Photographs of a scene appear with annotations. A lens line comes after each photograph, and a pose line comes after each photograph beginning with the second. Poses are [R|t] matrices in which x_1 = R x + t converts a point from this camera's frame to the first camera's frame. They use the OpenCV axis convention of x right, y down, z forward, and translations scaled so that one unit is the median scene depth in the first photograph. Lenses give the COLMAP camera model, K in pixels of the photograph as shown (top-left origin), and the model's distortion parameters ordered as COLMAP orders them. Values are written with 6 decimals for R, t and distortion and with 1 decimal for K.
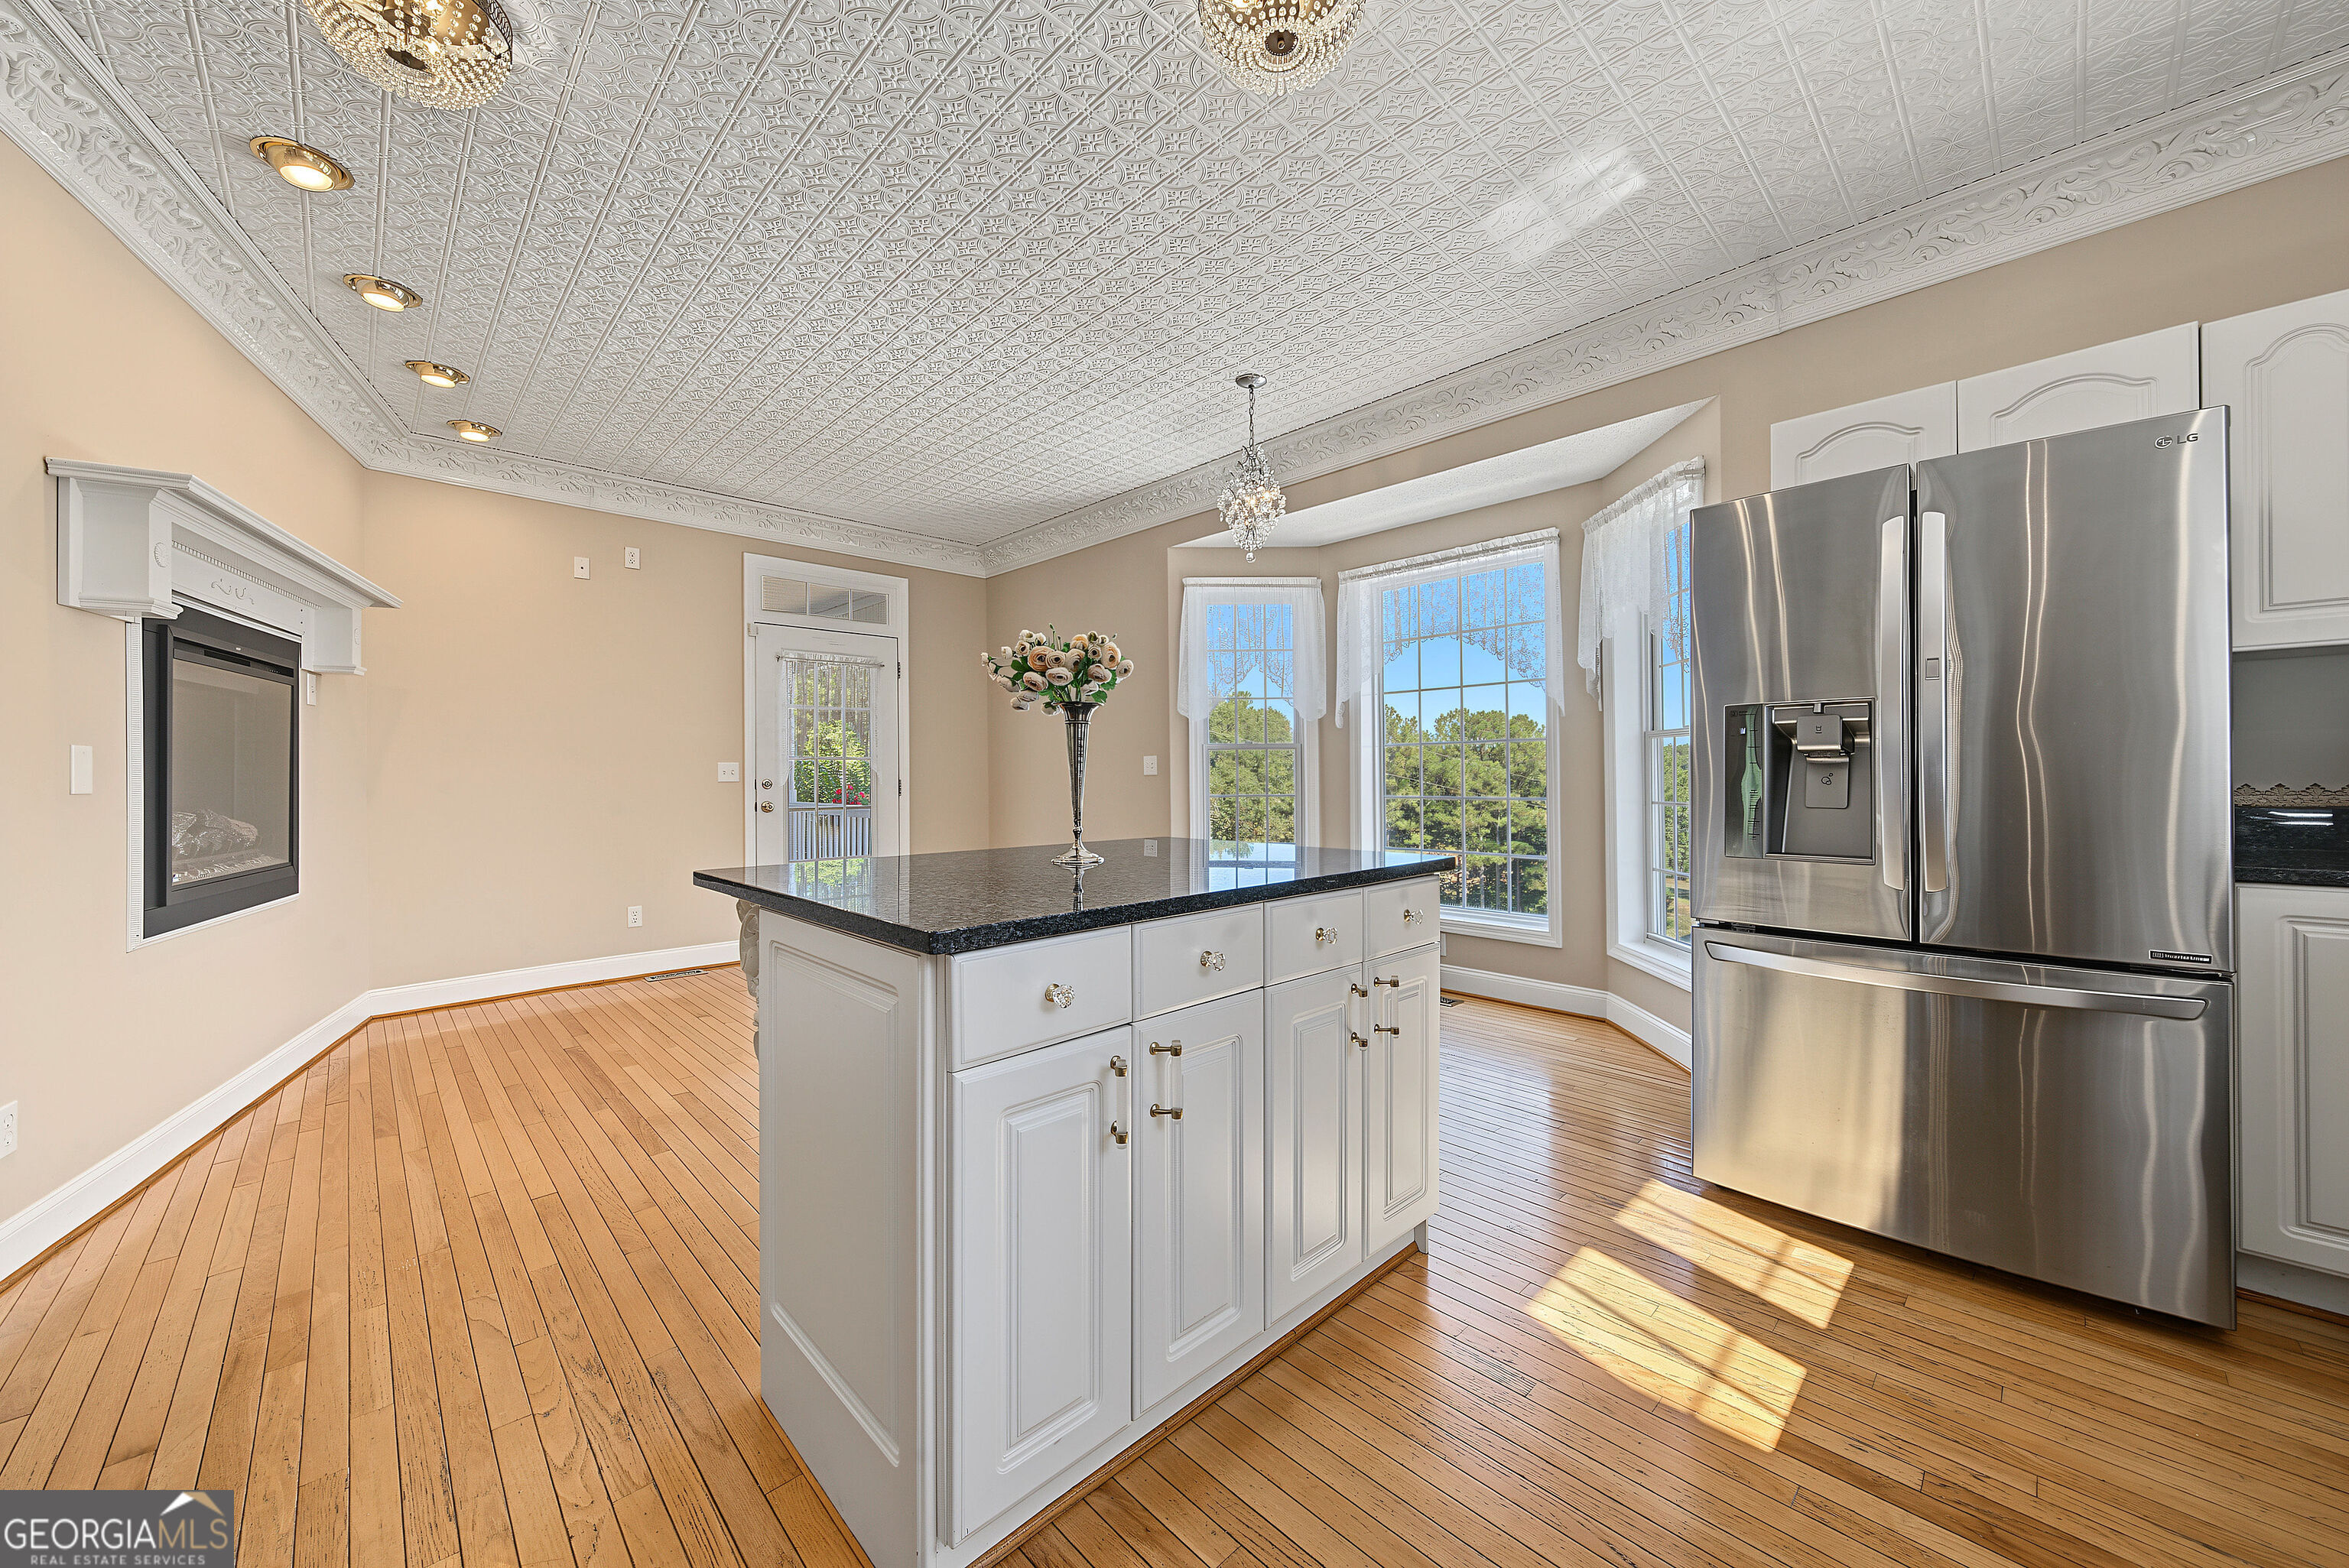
lens RADIAL K [[856.5, 0, 1177.8], [0, 856.5, 774.6], [0, 0, 1]] dist [-0.000184, -0.000040]
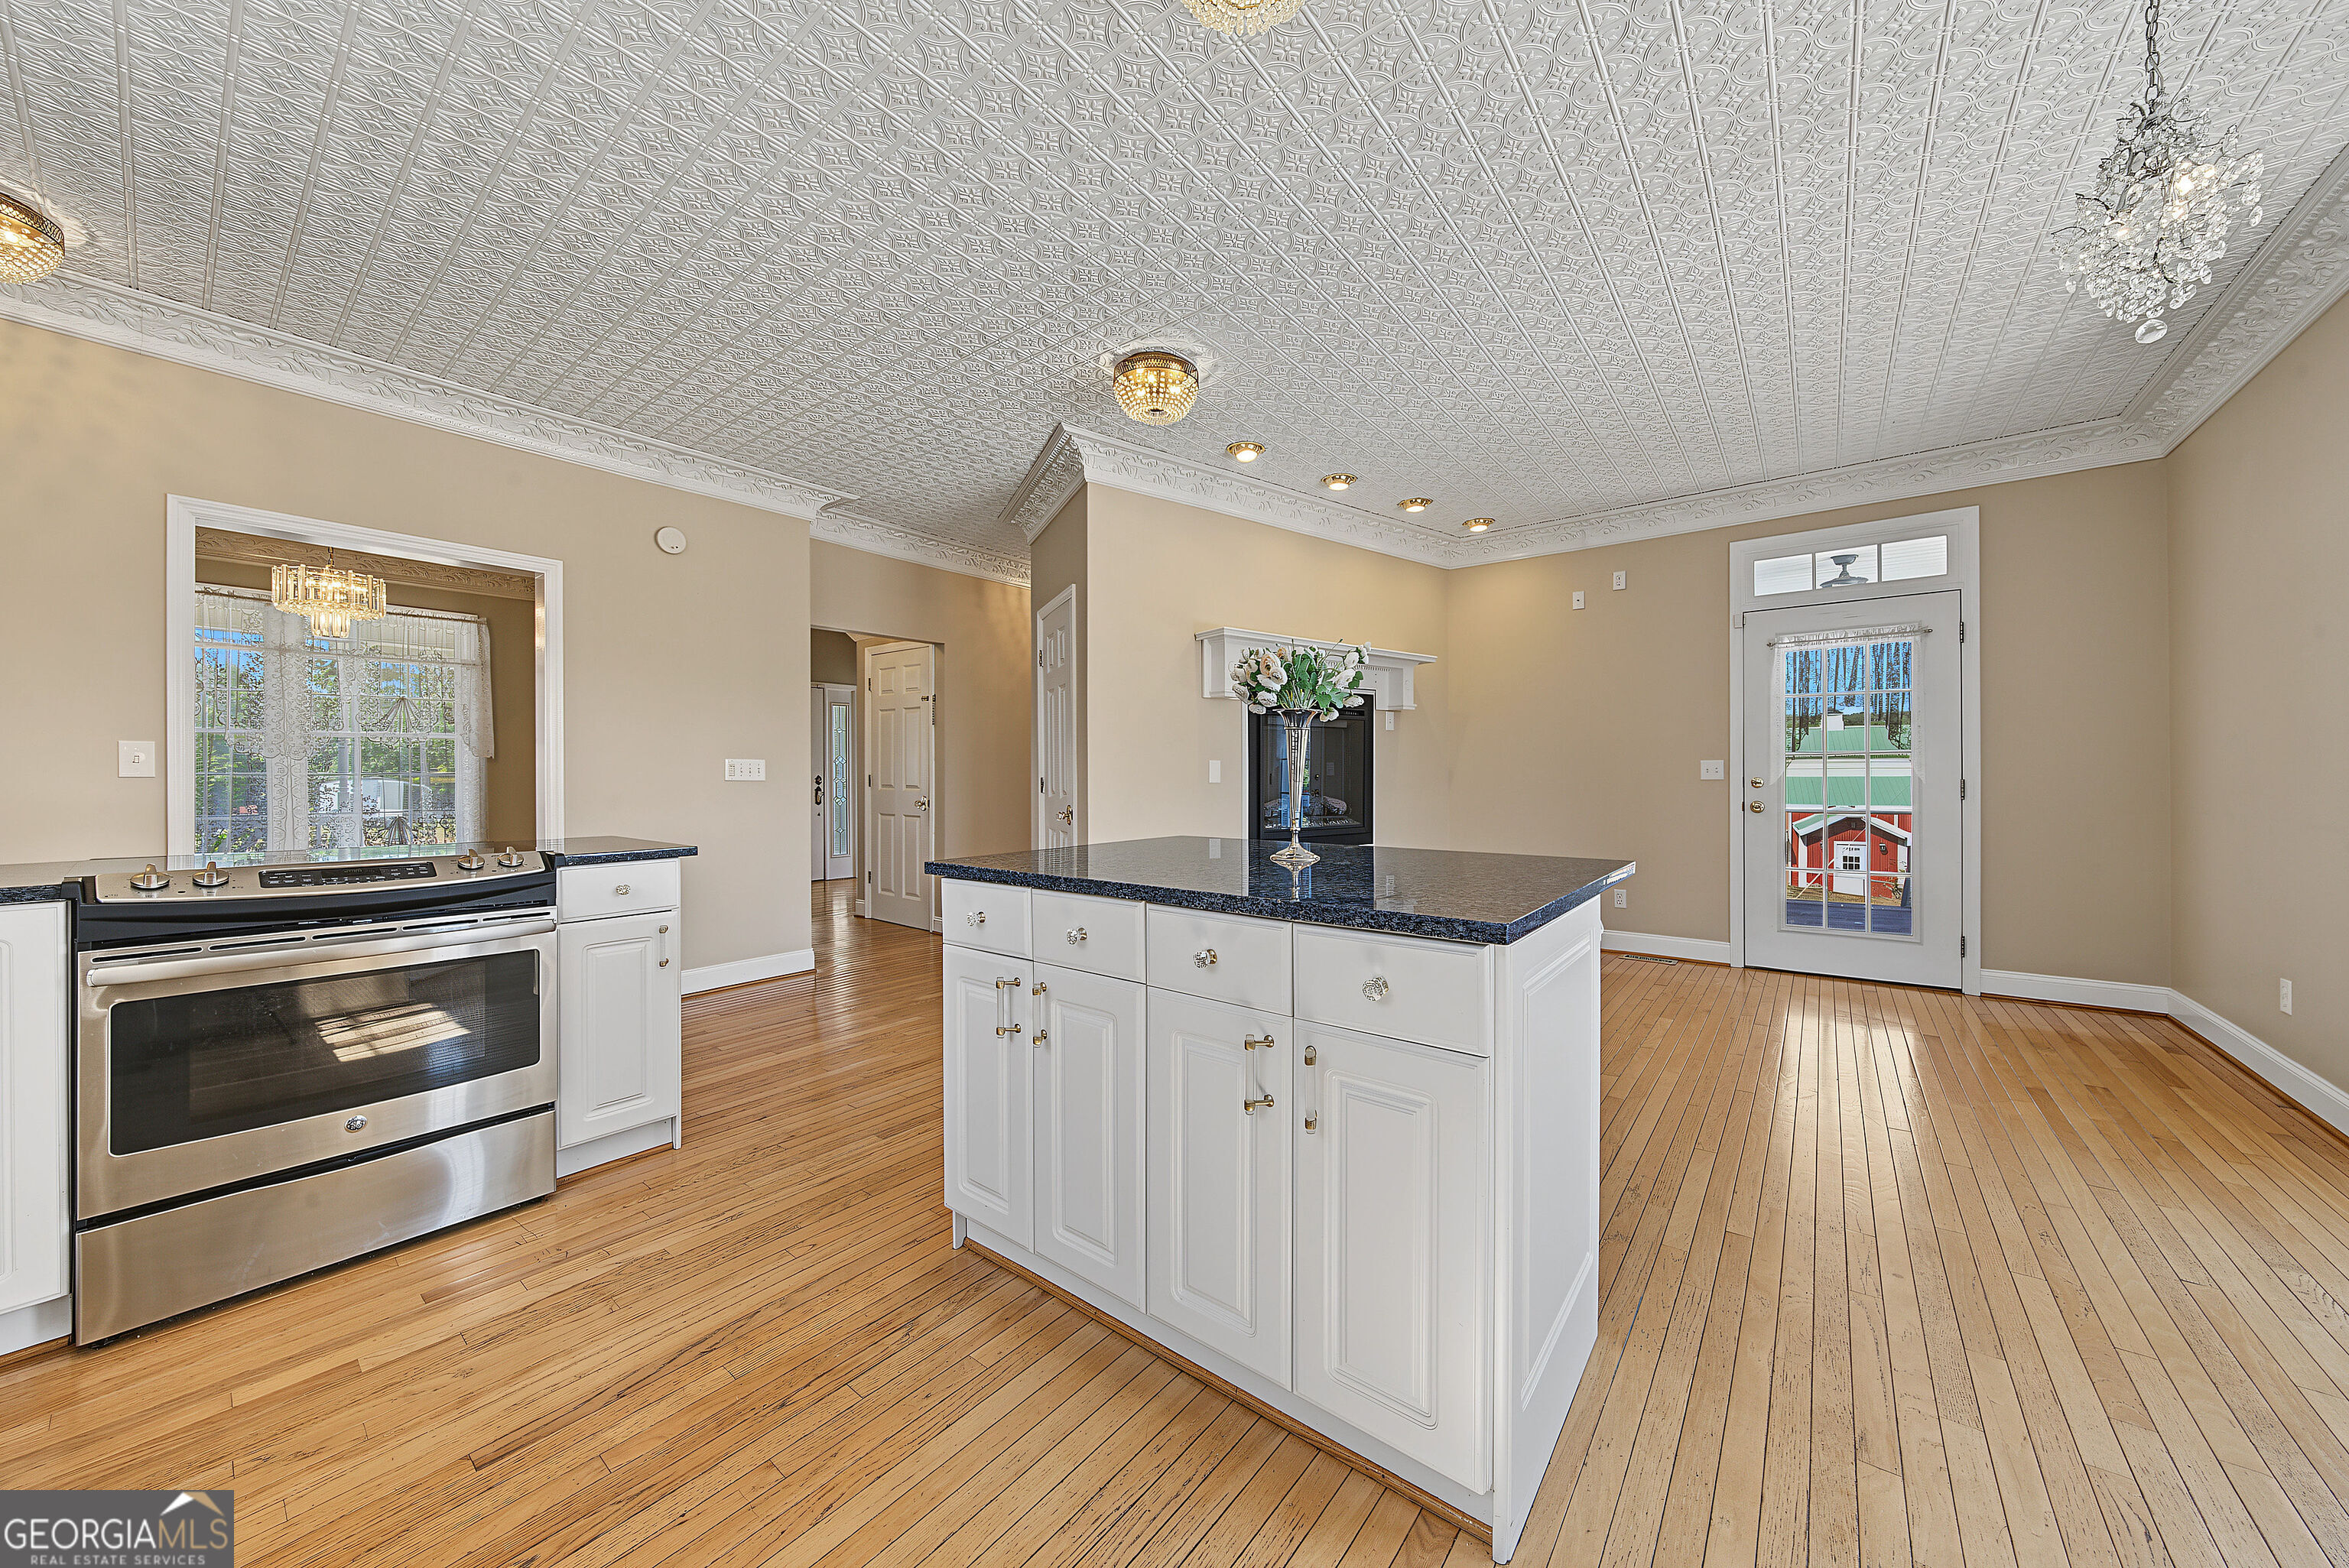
lens RADIAL K [[805.1, 0, 1180.1], [0, 805.1, 775.4], [0, 0, 1]] dist [-0.011371, -0.000017]
pose [[0.131591, 0.003706, -0.991297, 0.620405], [0.002349, 0.999989, 0.004050, -0.003235], [0.991301, -0.002862, 0.131581, 0.534196]]
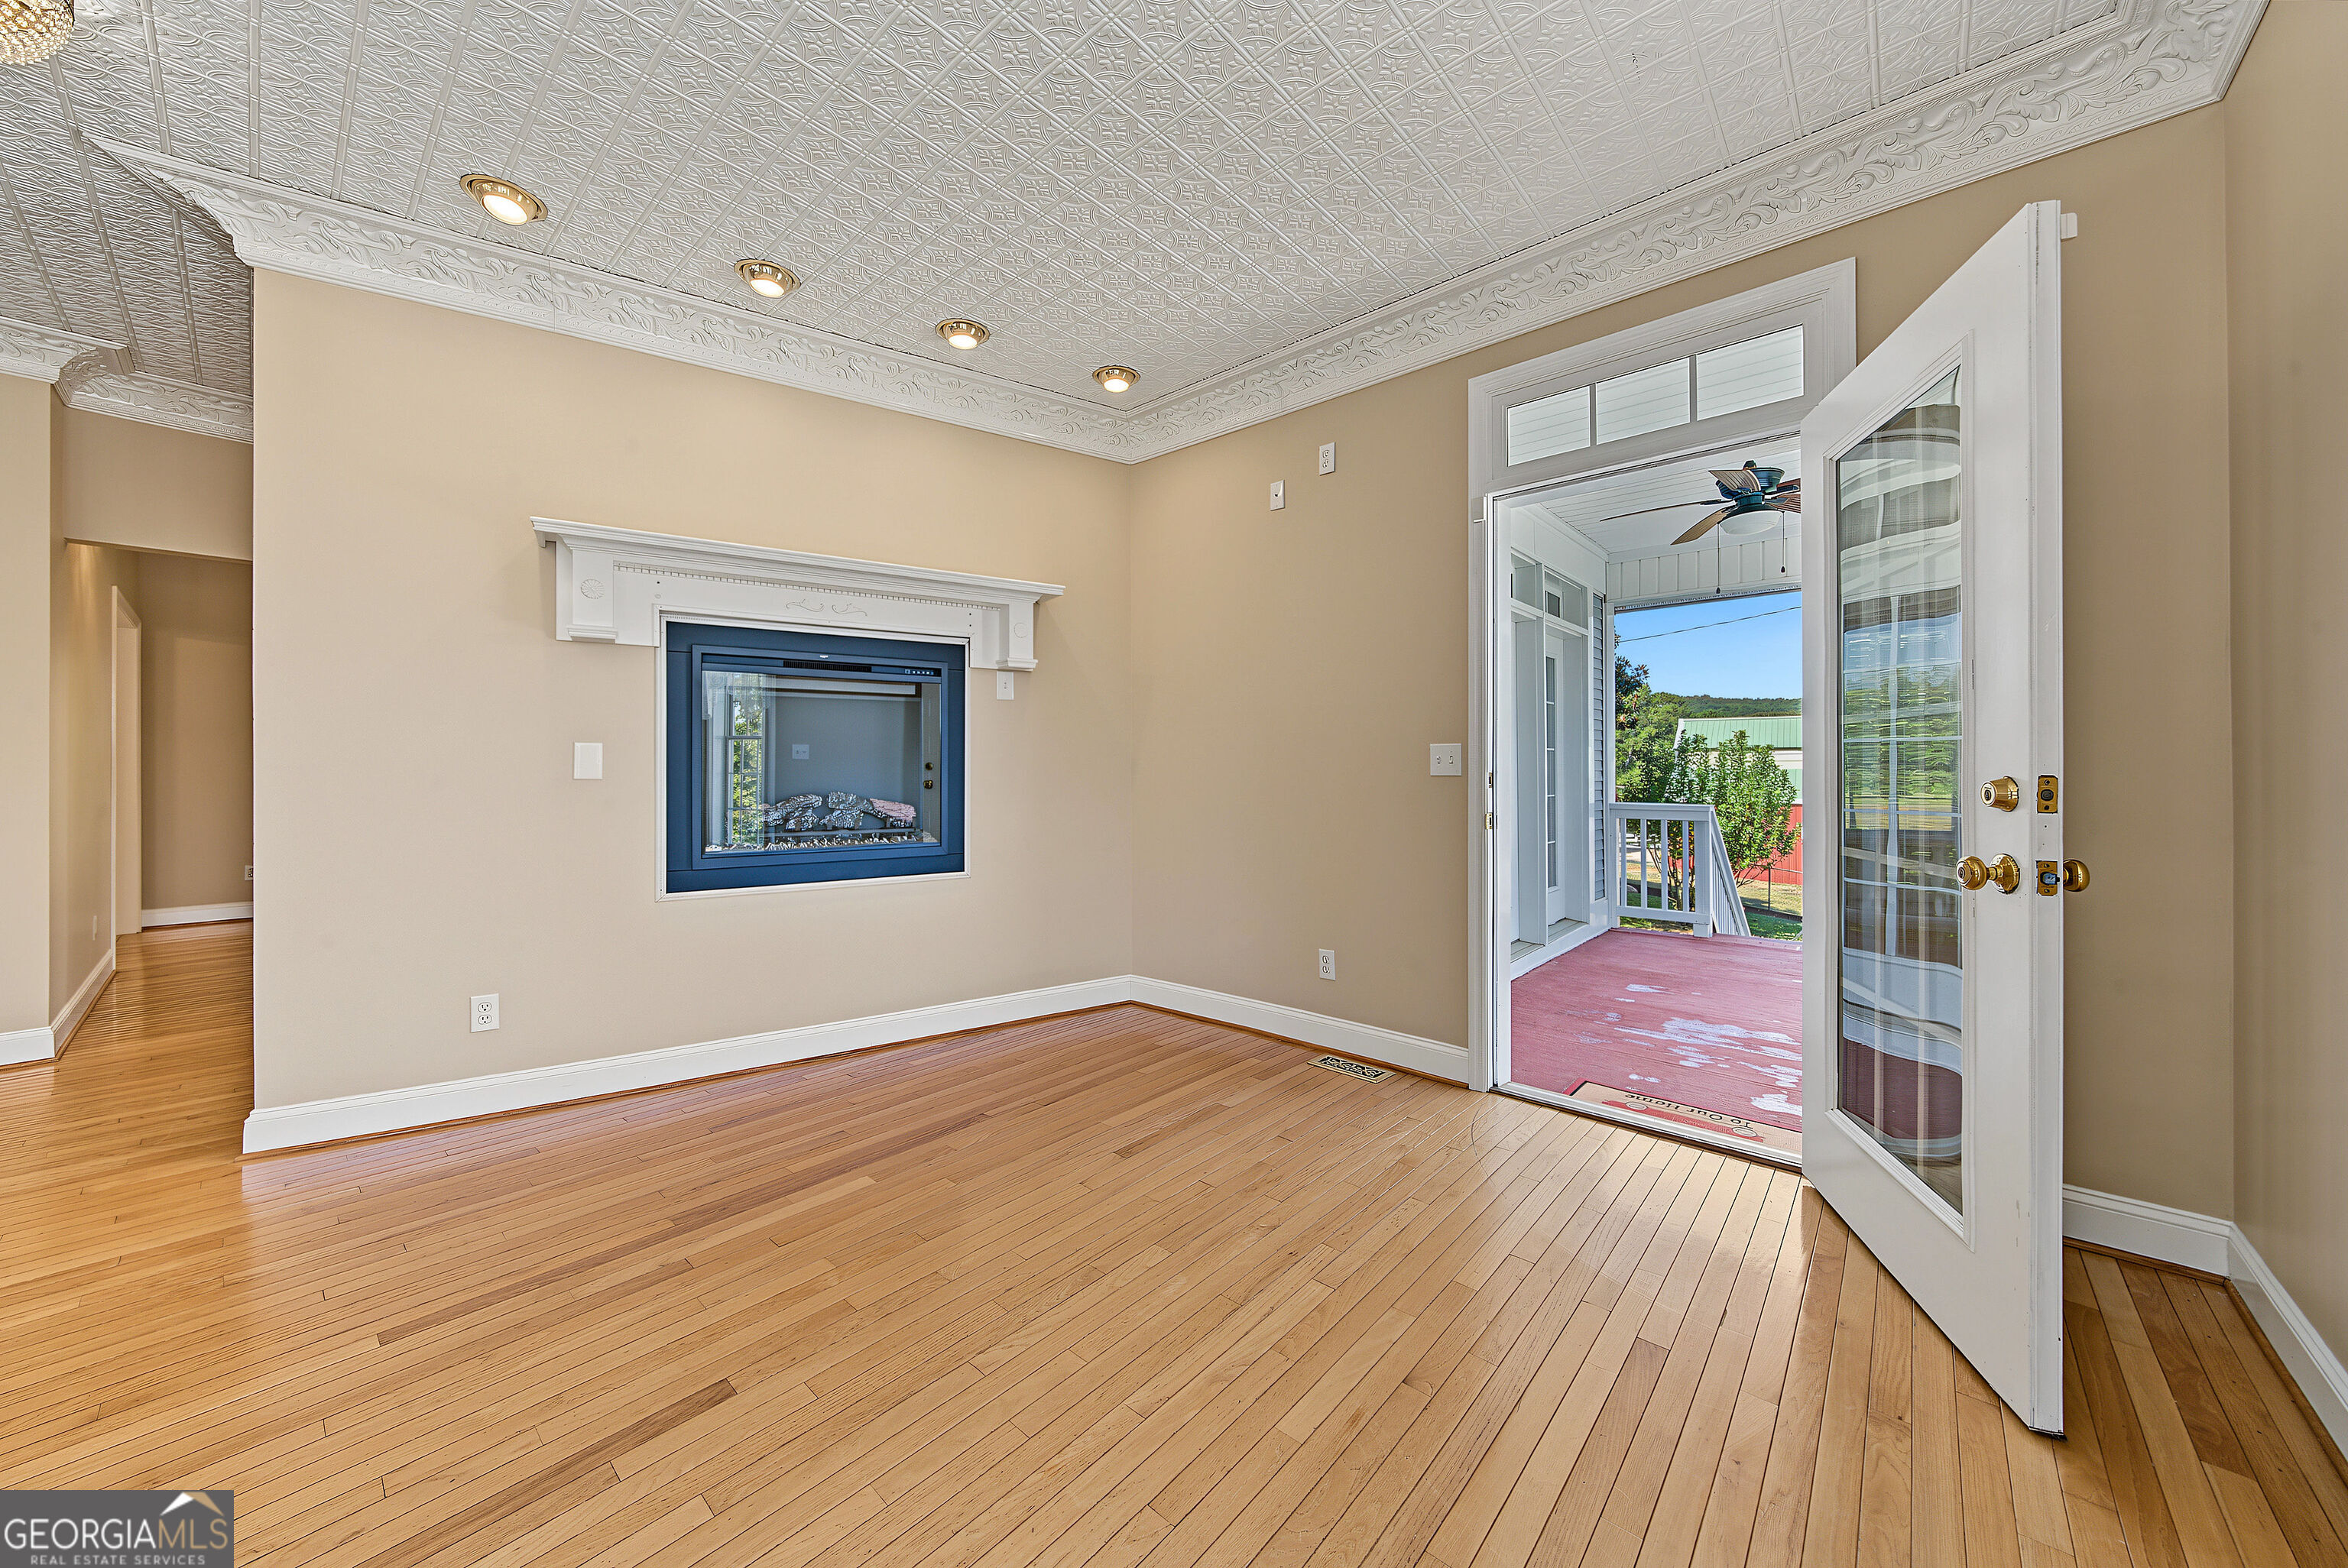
lens RADIAL K [[832.4, 0, 1190.6], [0, 832.4, 767.3], [0, 0, 1]] dist [-0.000051, -0.000038]
pose [[0.082687, 0.003336, -0.996570, 0.080538], [0.001368, 0.999993, 0.003461, 0.001781], [0.996575, -0.001650, 0.082682, 1.541303]]
